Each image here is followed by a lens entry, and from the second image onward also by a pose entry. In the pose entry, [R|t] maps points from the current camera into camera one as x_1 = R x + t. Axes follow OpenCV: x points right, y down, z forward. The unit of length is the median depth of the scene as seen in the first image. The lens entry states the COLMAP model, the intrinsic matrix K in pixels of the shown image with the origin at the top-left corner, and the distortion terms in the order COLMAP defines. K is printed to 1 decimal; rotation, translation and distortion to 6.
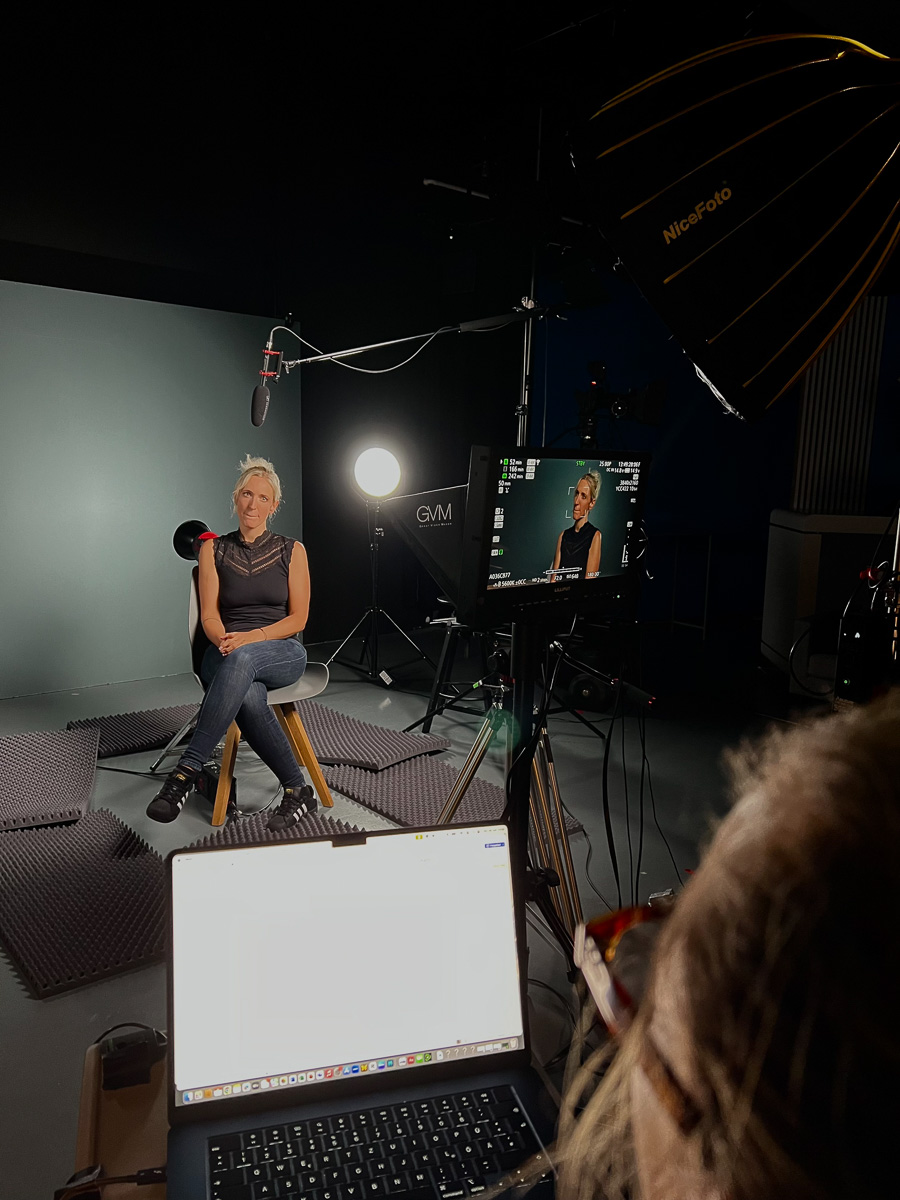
lens RADIAL K [[910.8, 0, 450.0], [0, 910.8, 600.0], [0, 0, 1]] dist [0.124276, -0.330200]
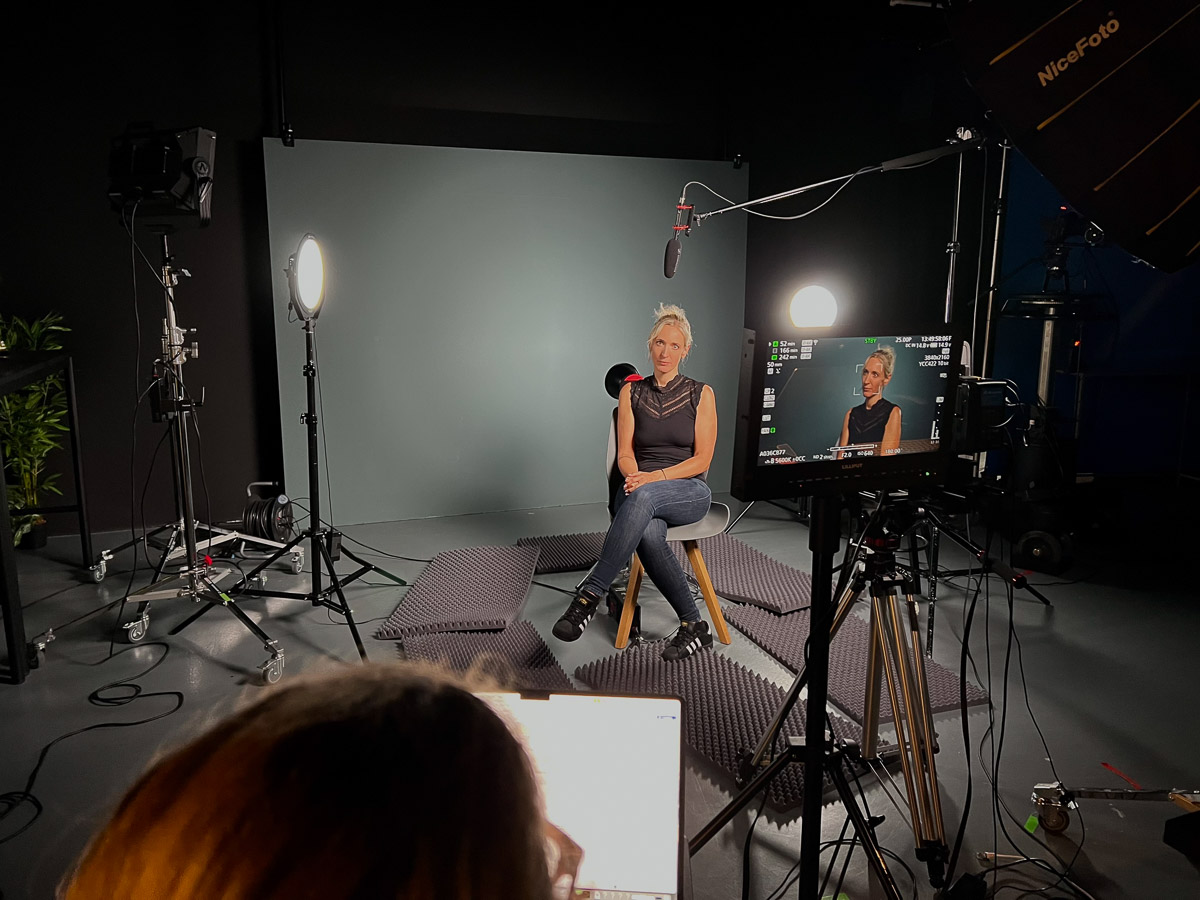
lens RADIAL K [[913.3, 0, 602.0], [0, 913.3, 437.6], [0, 0, 1]] dist [0.088251, -0.149781]
pose [[0.931790, 0.038546, -0.360945, 0.109020], [-0.032838, 0.999220, 0.021938, -0.026477], [0.361509, -0.008589, 0.932329, -0.014683]]
